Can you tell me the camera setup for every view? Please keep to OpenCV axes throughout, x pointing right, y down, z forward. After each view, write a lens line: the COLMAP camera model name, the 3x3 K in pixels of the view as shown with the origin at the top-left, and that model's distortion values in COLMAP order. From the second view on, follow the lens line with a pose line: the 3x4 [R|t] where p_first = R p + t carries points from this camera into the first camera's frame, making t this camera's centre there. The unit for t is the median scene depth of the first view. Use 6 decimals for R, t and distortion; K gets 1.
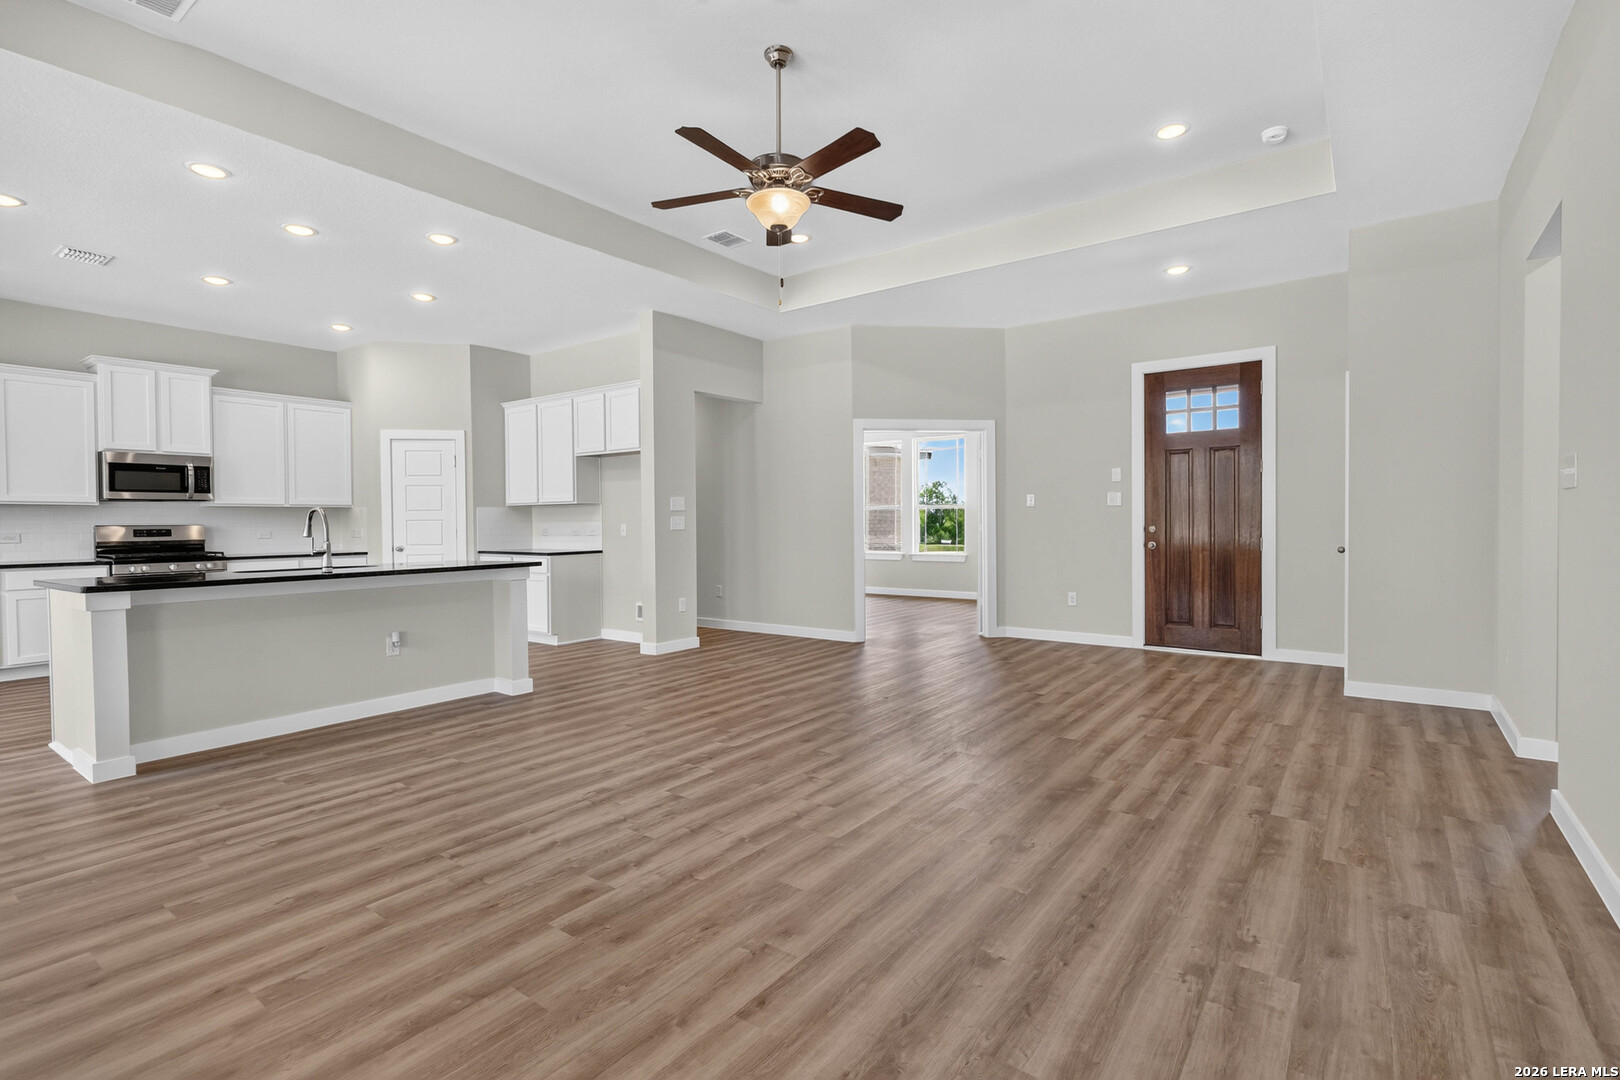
lens RADIAL K [[752.0, 0, 822.7], [0, 752.0, 533.3], [0, 0, 1]] dist [0.006226, 0.000505]
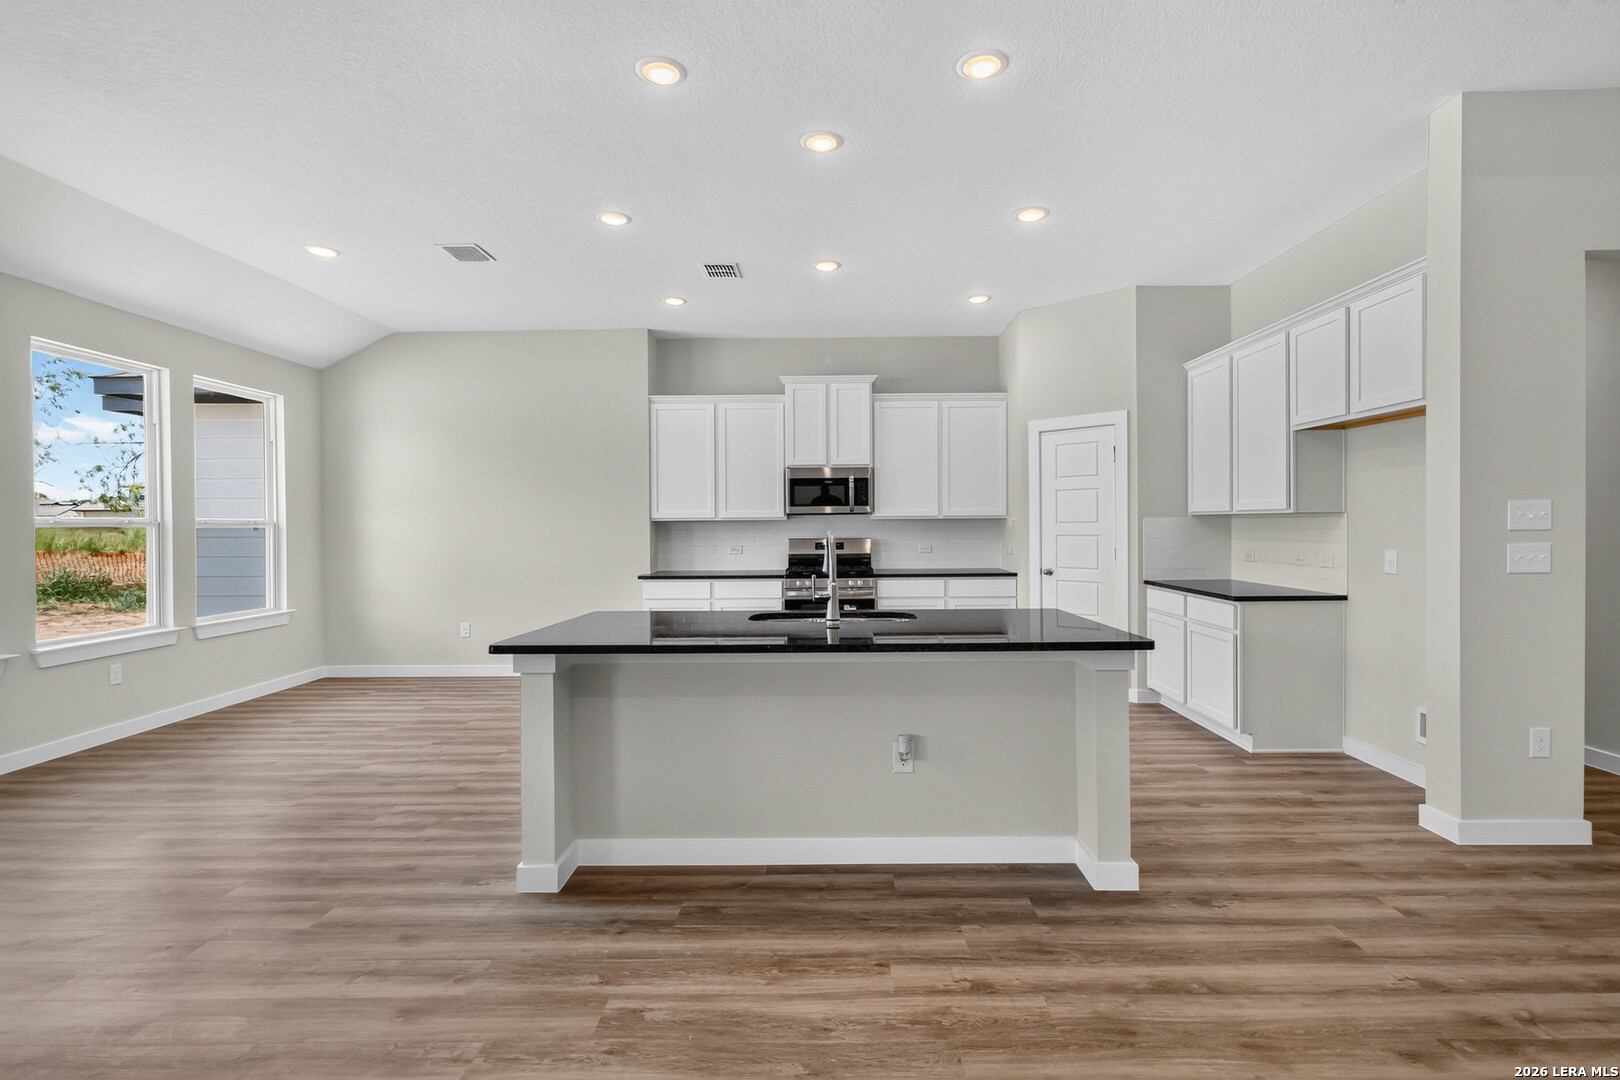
lens RADIAL K [[755.6, 0, 823.3], [0, 755.6, 531.1], [0, 0, 1]] dist [-0.001050, 0.000080]
pose [[0.583379, 0.012593, -0.812102, -0.073536], [-0.011980, 0.999904, 0.006899, -0.027081], [0.812111, 0.005704, 0.583475, 0.402355]]
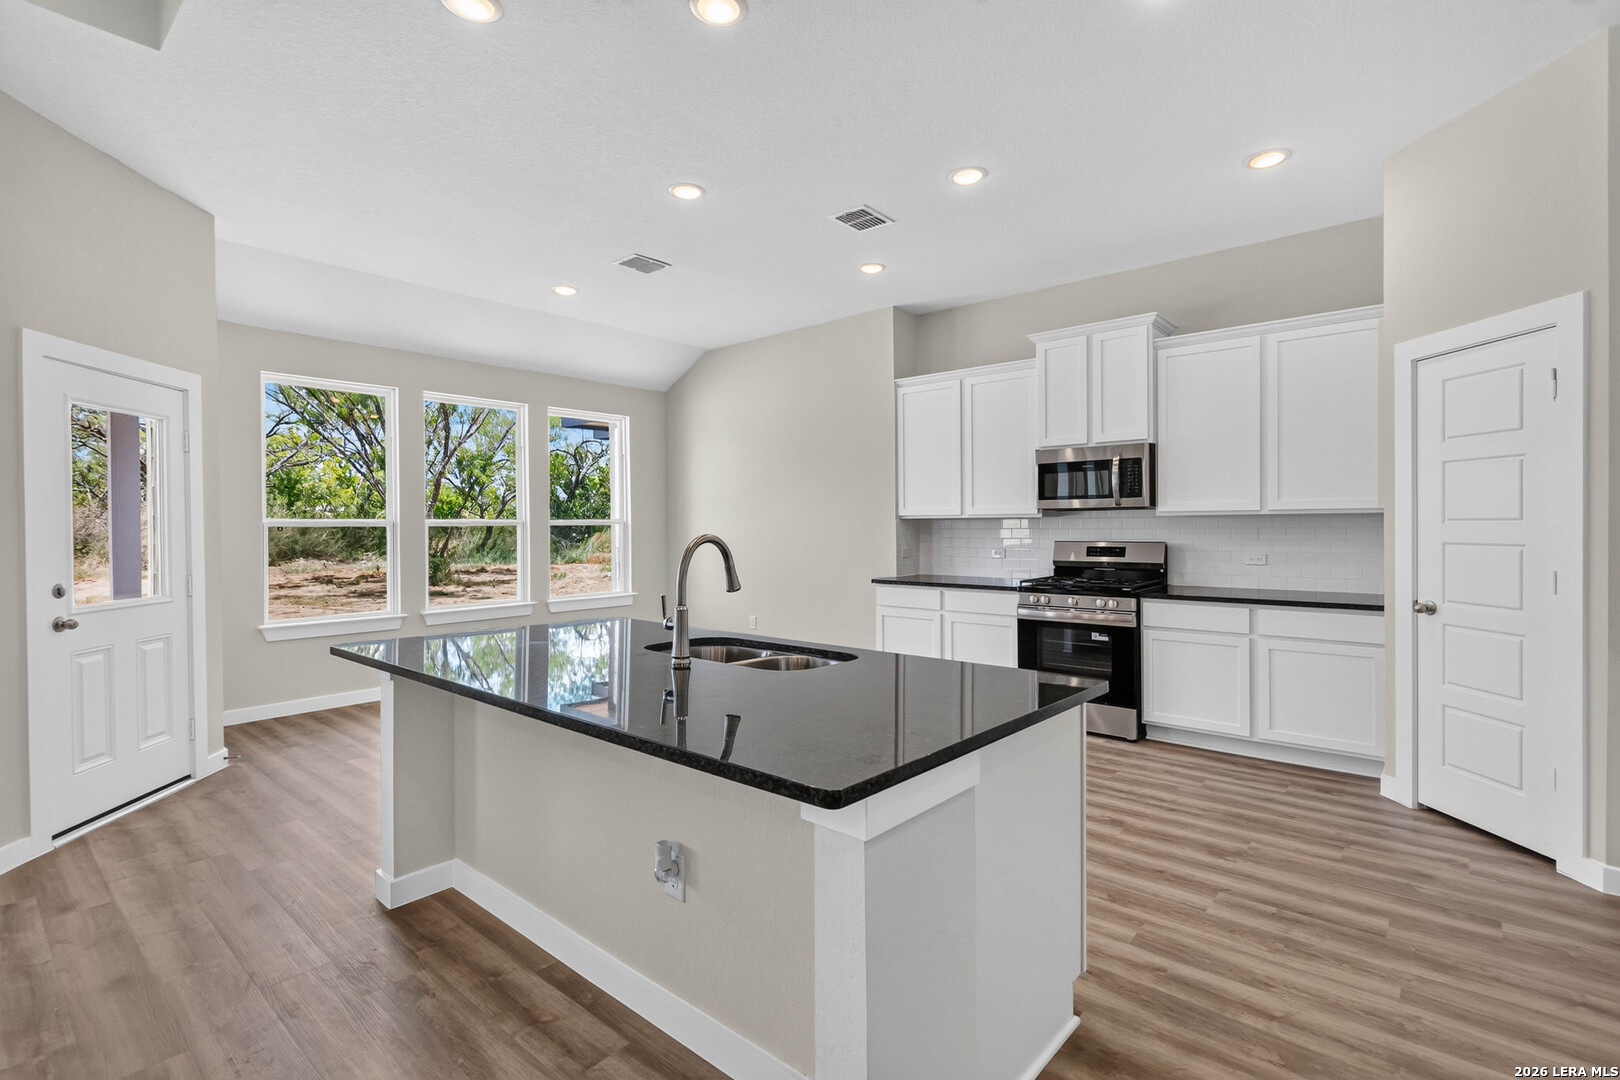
lens RADIAL K [[755.6, 0, 823.3], [0, 755.6, 531.1], [0, 0, 1]] dist [-0.001050, 0.000080]
pose [[-0.070037, 0.019828, -0.997347, -0.114074], [-0.009477, 0.999744, 0.020542, -0.033525], [0.997499, 0.010890, -0.069831, 0.764889]]
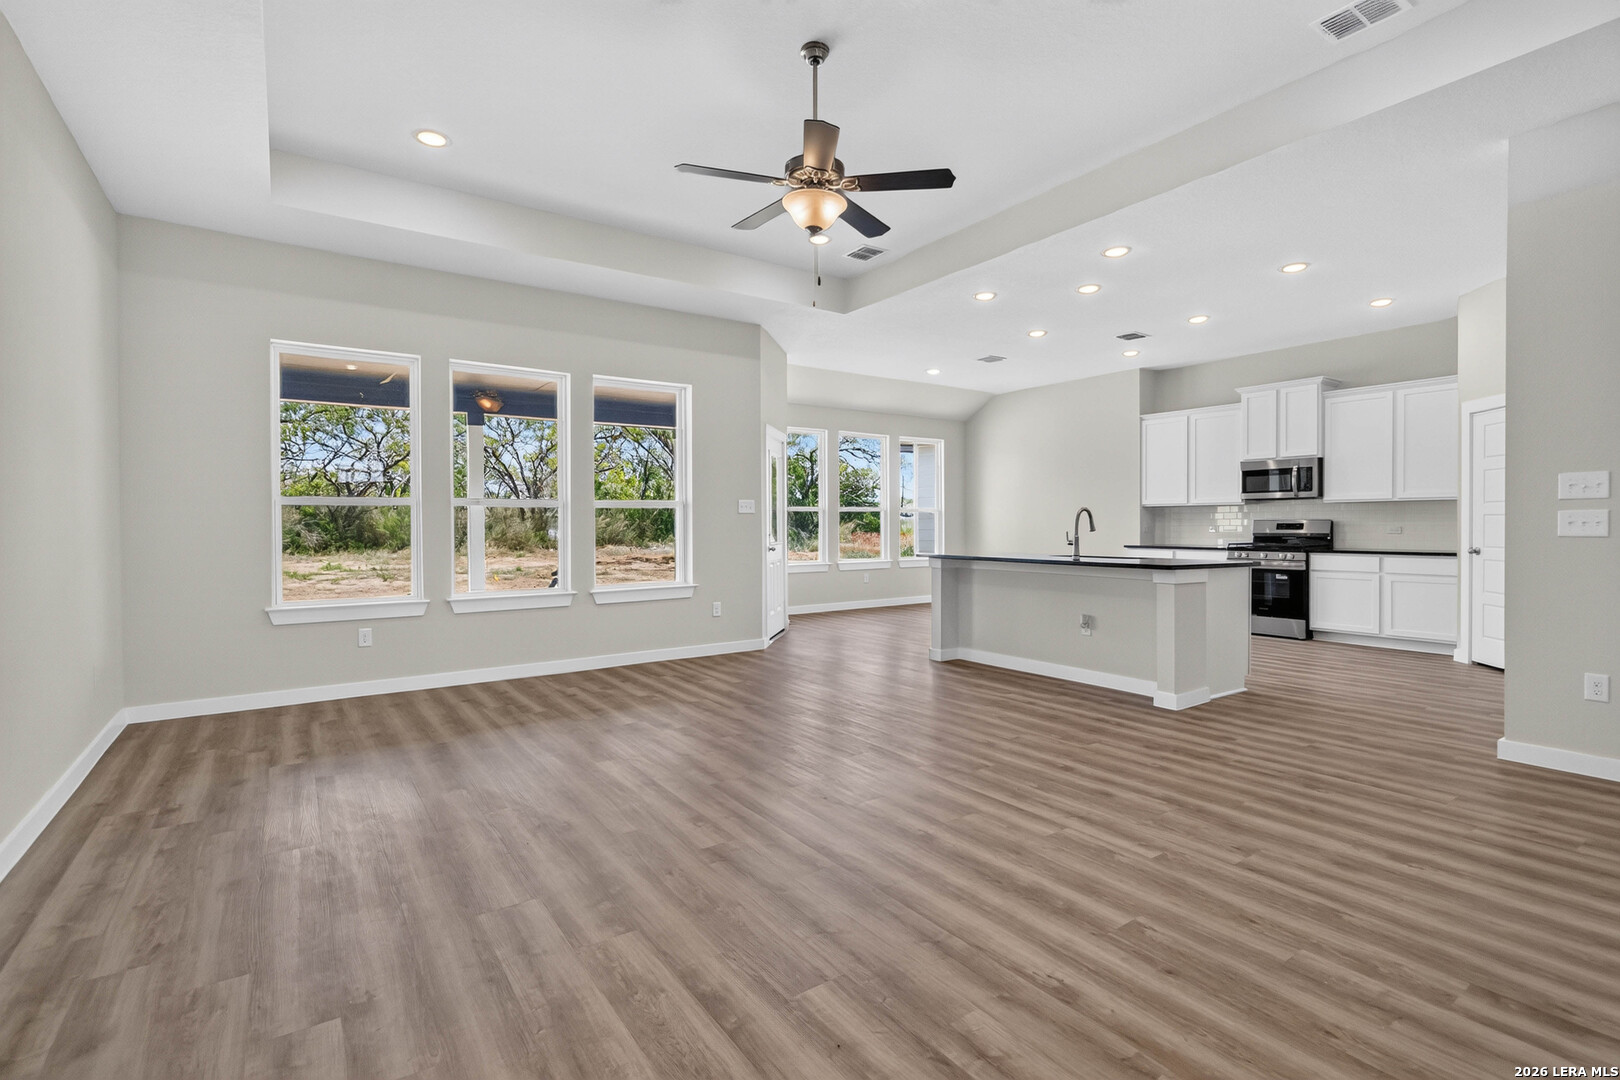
lens RADIAL K [[752.0, 0, 822.7], [0, 752.0, 533.3], [0, 0, 1]] dist [0.006226, 0.000505]
pose [[-0.315444, 0.024831, -0.948619, 0.451796], [-0.008878, 0.999537, 0.029116, -0.017220], [0.948903, 0.017606, -0.315077, 0.674629]]
